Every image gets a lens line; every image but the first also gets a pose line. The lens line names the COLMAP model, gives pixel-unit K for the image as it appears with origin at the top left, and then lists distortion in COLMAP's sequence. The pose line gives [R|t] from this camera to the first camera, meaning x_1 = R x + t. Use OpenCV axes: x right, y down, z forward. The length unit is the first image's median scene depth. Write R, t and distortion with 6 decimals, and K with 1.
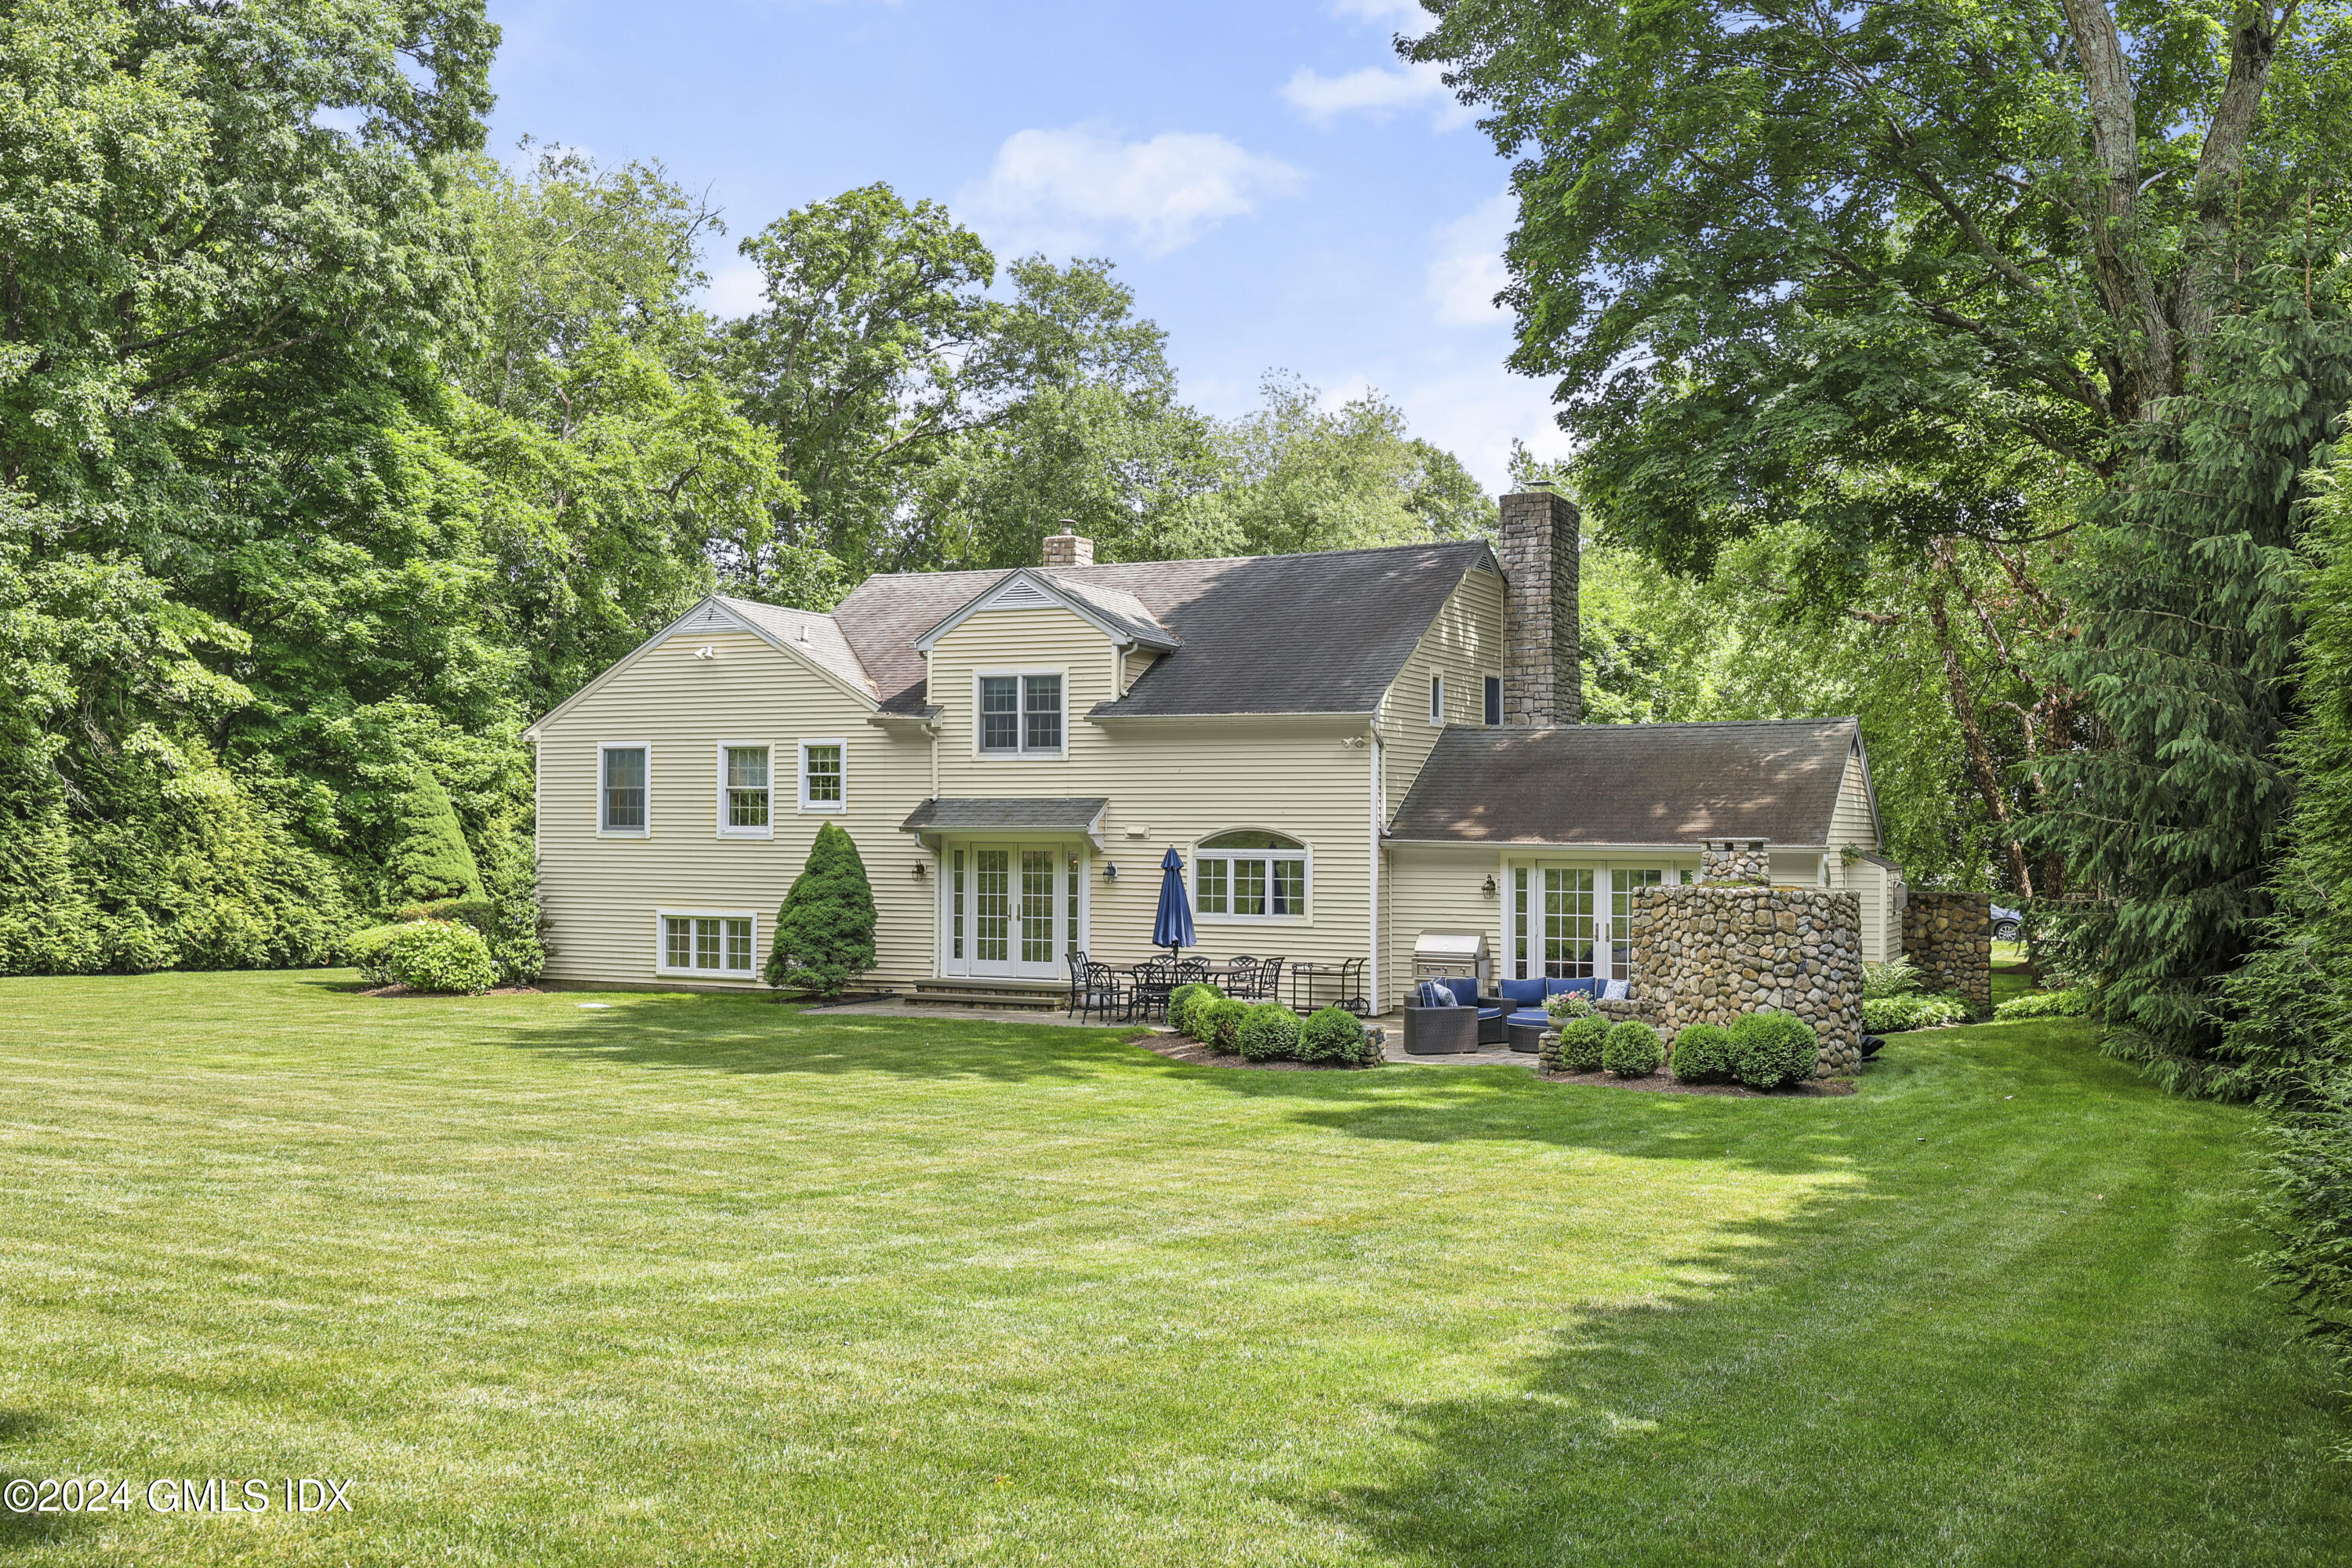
lens RADIAL K [[2323.4, 0, 1176.7], [0, 2323.4, 780.6], [0, 0, 1]] dist [0.010796, 0.000000]
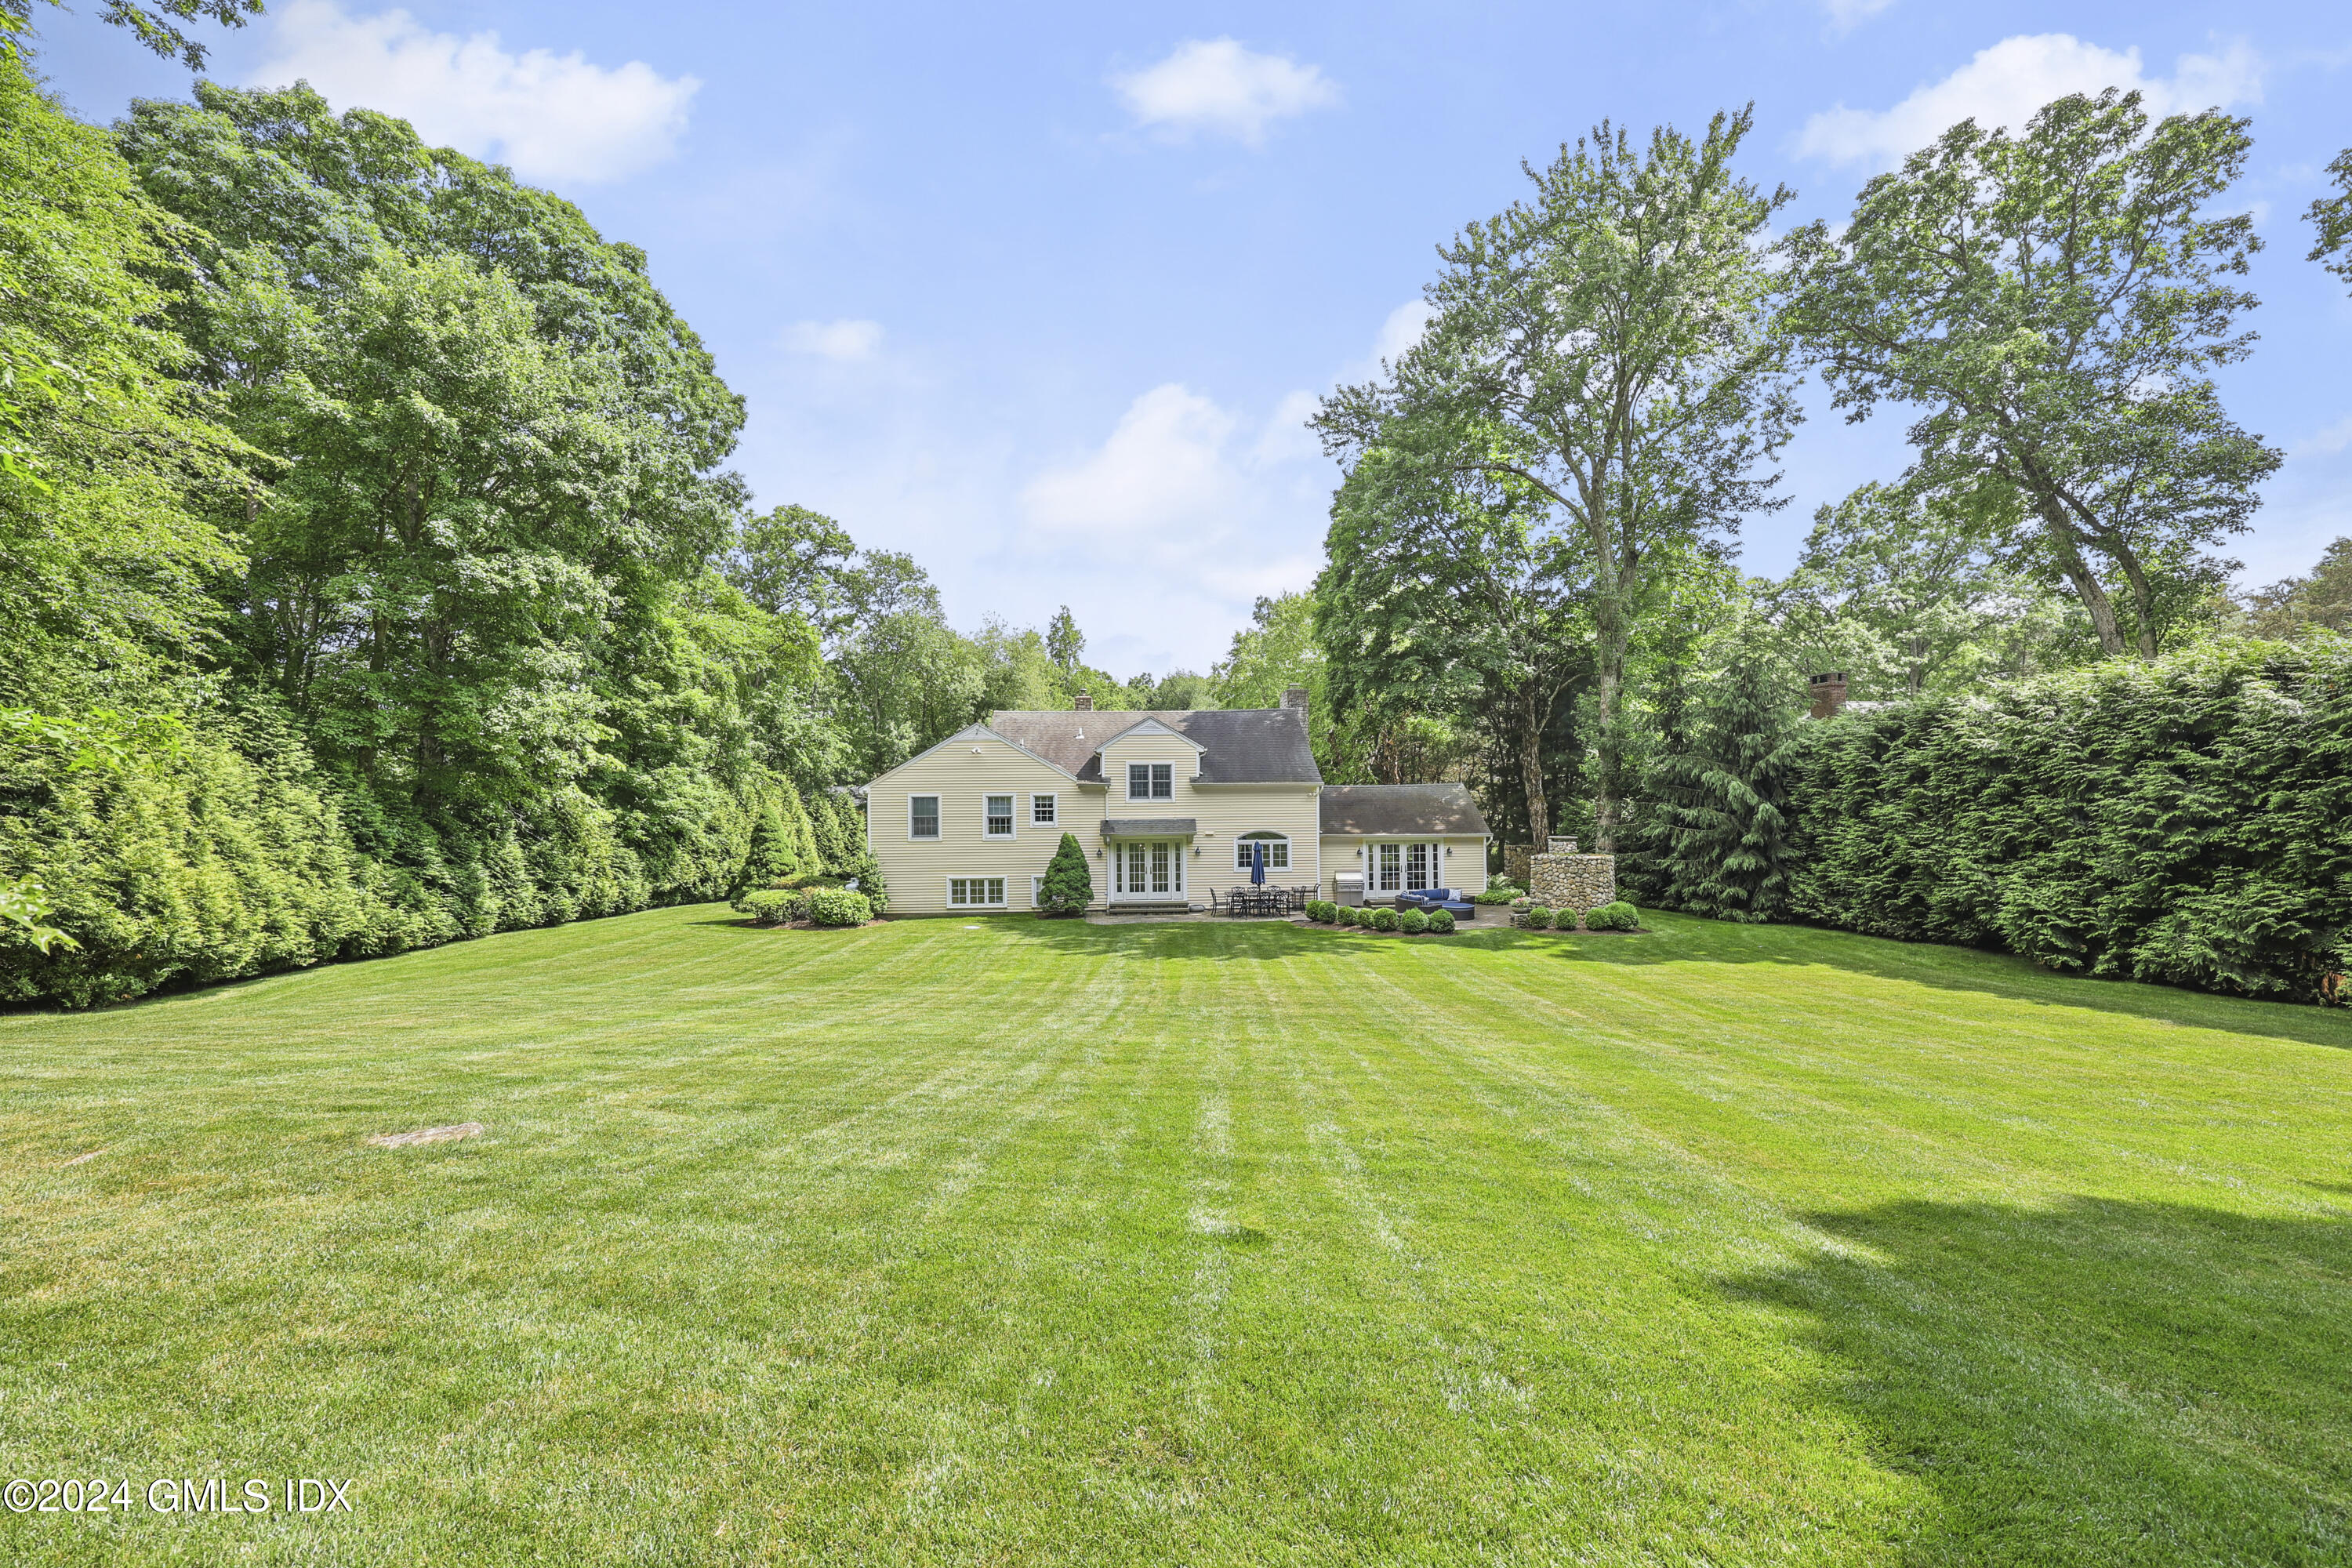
lens RADIAL K [[971.7, 0, 1176.6], [0, 971.7, 785.1], [0, 0, 1]] dist [0.004831, -0.000304]
pose [[0.870893, -0.008151, 0.491406, -0.476439], [0.003807, 0.999944, 0.009841, -0.032538], [-0.491459, -0.006700, 0.870875, 0.165220]]
